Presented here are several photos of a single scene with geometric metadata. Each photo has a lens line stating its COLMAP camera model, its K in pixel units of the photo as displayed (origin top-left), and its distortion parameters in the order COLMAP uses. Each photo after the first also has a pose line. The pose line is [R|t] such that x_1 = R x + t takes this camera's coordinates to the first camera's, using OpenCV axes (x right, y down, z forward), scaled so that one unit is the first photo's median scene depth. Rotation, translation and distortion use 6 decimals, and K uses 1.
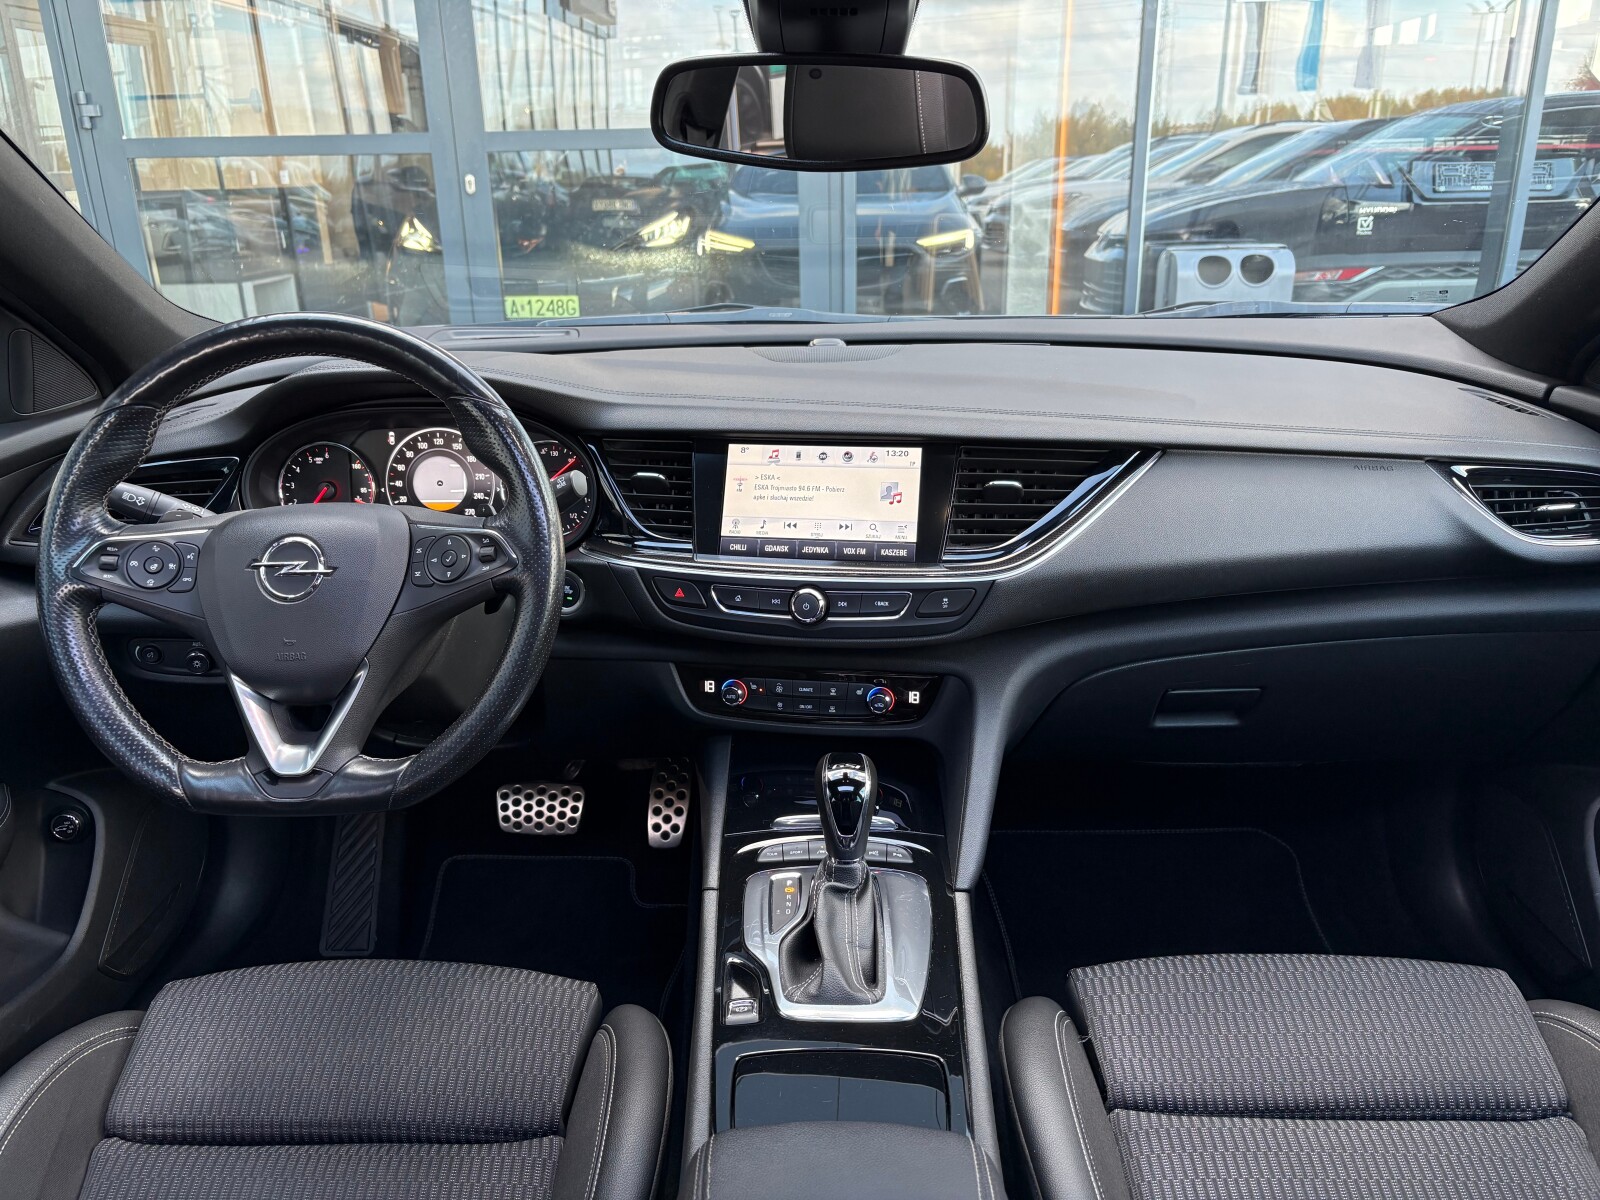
lens RADIAL K [[1216.8, 0, 800.0], [0, 1216.8, 600.0], [0, 0, 1]] dist [0.073955, -0.102317]
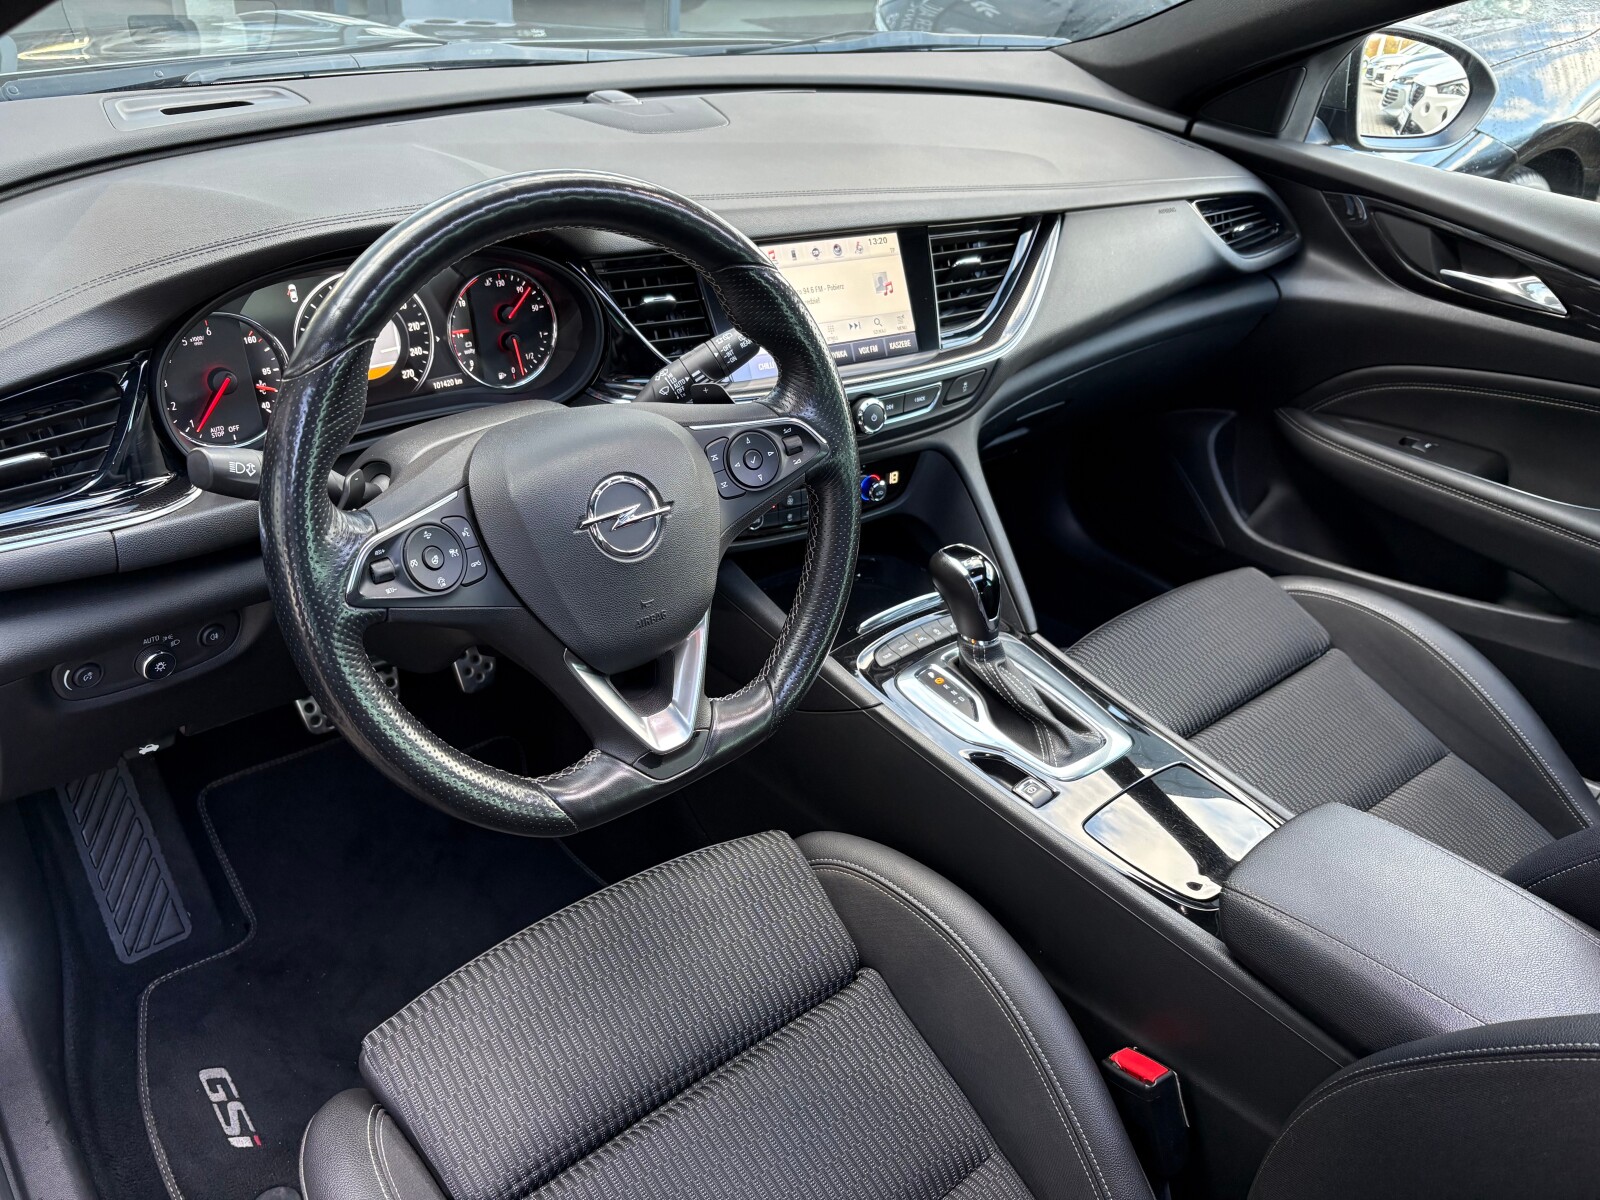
lens RADIAL K [[1202.8, 0, 788.8], [0, 1202.8, 601.6], [0, 0, 1]] dist [0.155781, -0.462601]
pose [[0.753257, -0.294543, 0.588089, -0.643443], [0.122361, 0.941269, 0.314706, -0.164674], [-0.646244, -0.165095, 0.745058, 0.265363]]
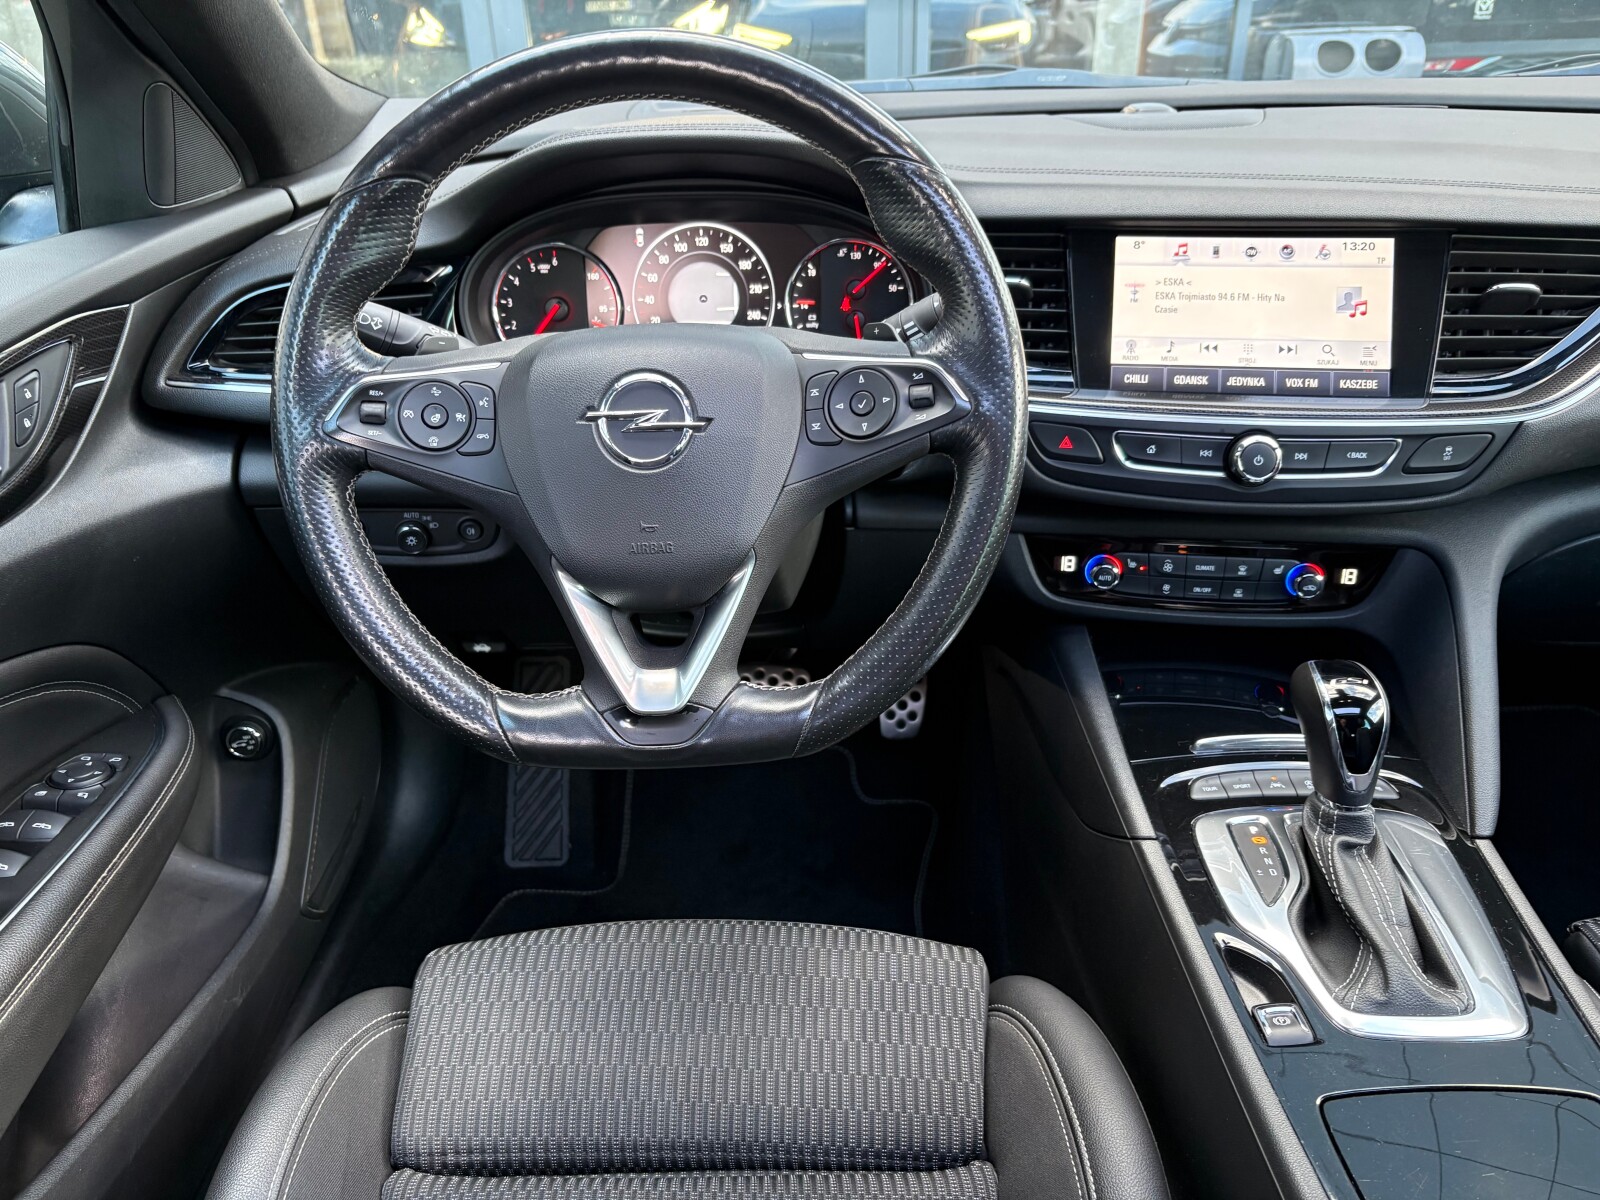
lens RADIAL K [[1231.3, 0, 799.7], [0, 1231.3, 604.1], [0, 0, 1]] dist [0.012757, 0.003726]
pose [[0.999944, -0.010510, 0.000820, -0.259182], [0.010296, 0.990325, 0.138387, -0.013937], [-0.002266, -0.138371, 0.990378, 0.238521]]
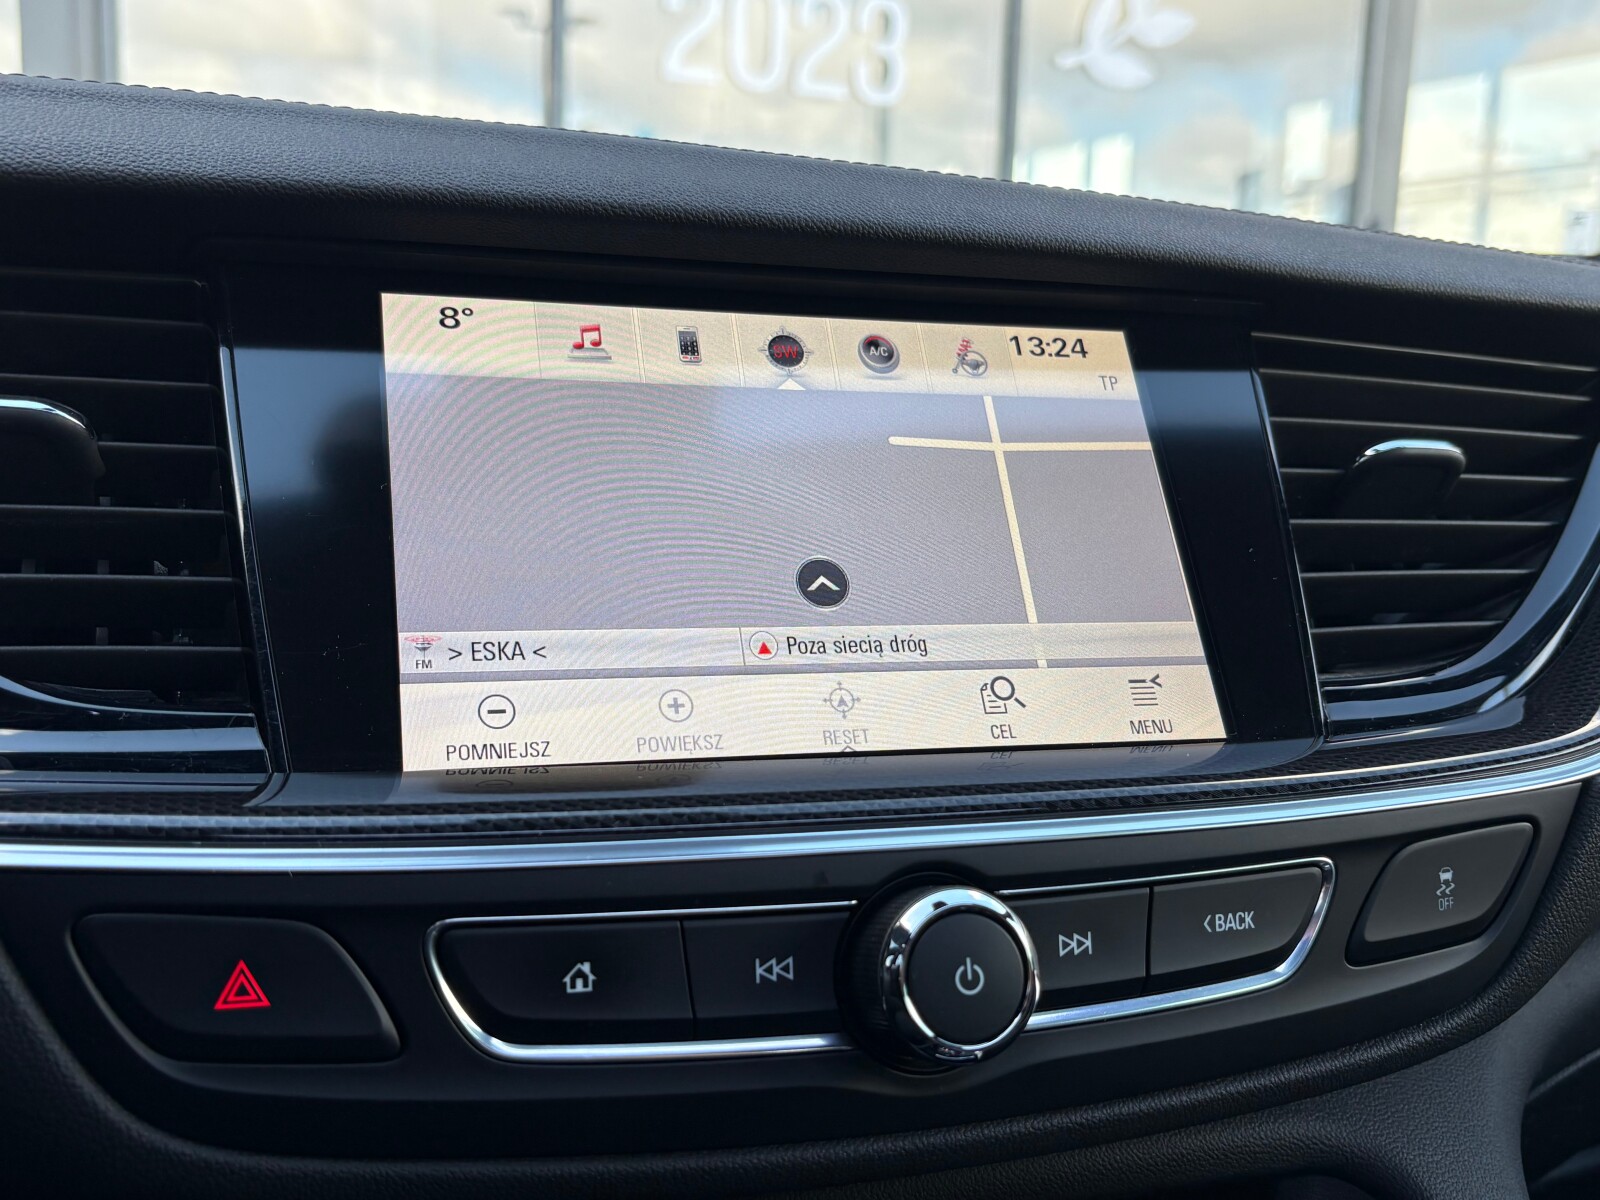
lens RADIAL K [[1580.1, 0, 800.0], [0, 1580.1, 600.0], [0, 0, 1]] dist [-0.001931, -0.001088]
pose [[0.886975, -0.018210, 0.461458, -0.129805], [0.106950, 0.980158, -0.166891, -0.014202], [-0.449263, 0.197381, 0.871323, 0.737490]]
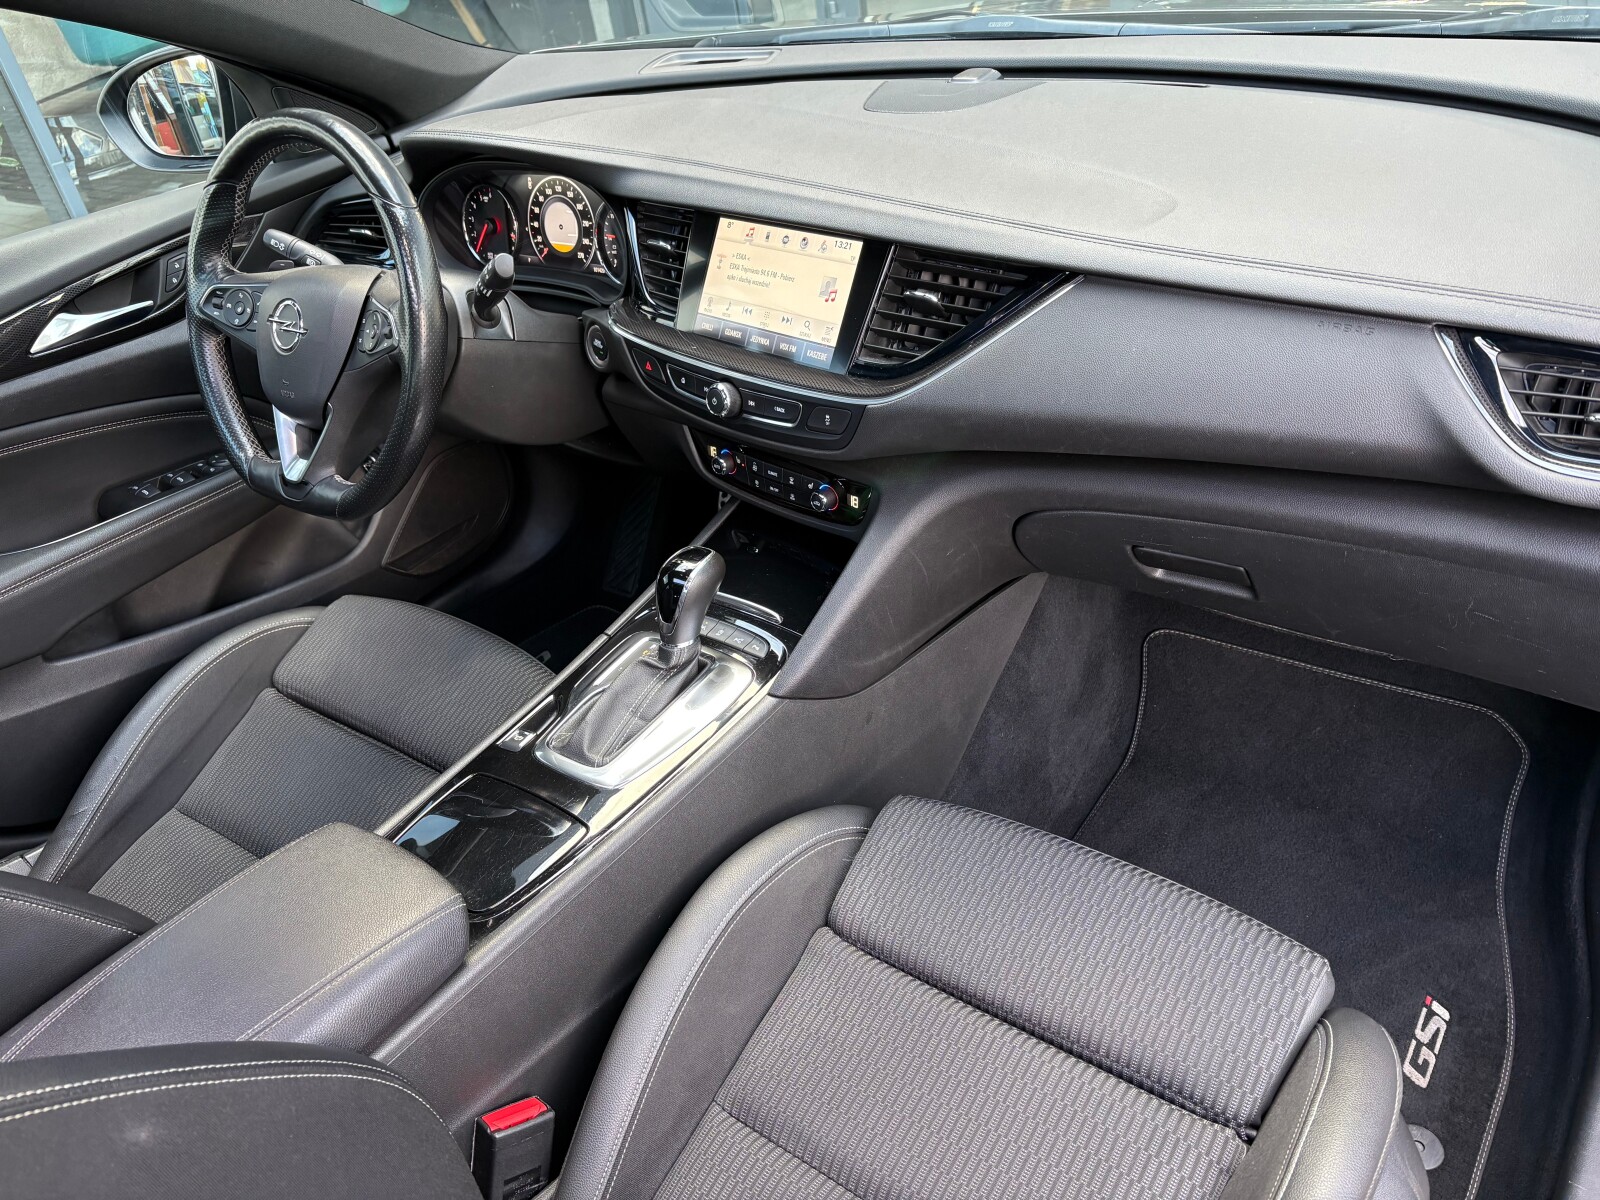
lens RADIAL K [[1192.8, 0, 824.6], [0, 1192.8, 627.7], [0, 0, 1]] dist [-0.001910, 0.000148]
pose [[0.817032, 0.255361, -0.516961, 0.615540], [-0.074285, 0.935727, 0.344813, -0.160404], [0.571787, -0.243320, 0.783489, 0.209815]]
